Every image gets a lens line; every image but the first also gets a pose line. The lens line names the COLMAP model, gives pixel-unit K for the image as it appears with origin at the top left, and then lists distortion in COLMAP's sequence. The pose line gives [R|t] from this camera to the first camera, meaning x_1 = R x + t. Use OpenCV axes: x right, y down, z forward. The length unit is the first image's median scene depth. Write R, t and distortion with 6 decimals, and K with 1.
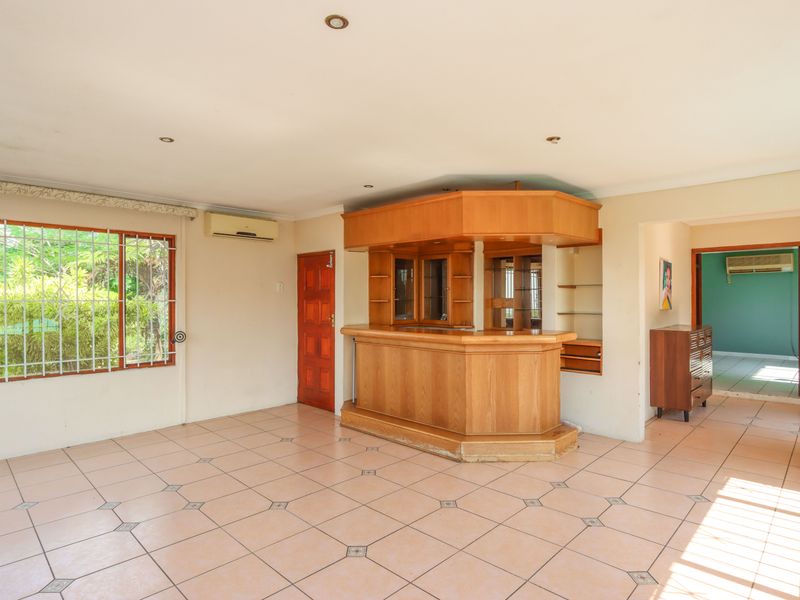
lens RADIAL K [[454.9, 0, 400.0], [0, 454.9, 300.0], [0, 0, 1]] dist [-0.001886, -0.000684]
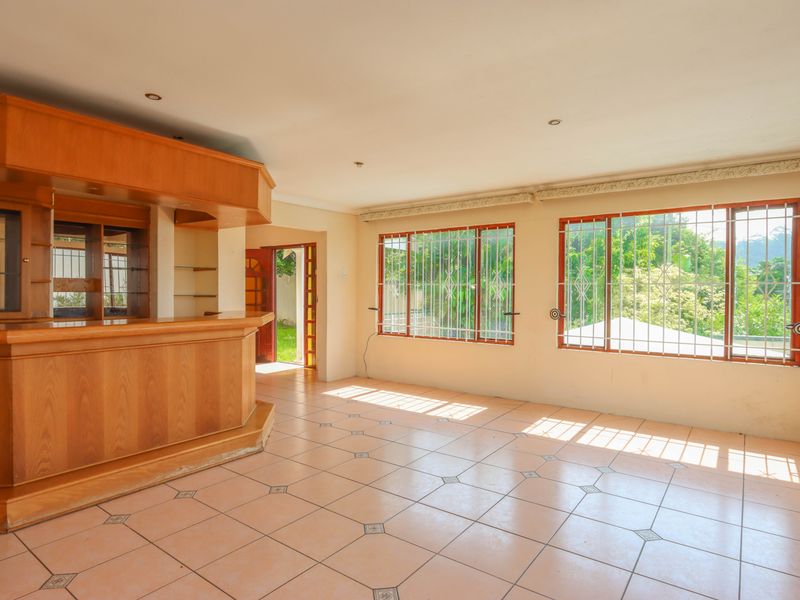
lens RADIAL K [[465.7, 0, 400.0], [0, 465.7, 300.0], [0, 0, 1]] dist [-0.000676, -0.000142]
pose [[-0.129009, -0.015914, 0.991516, -0.781686], [-0.003901, 0.999872, 0.015541, 0.023155], [-0.991636, -0.001863, -0.129055, 0.761909]]
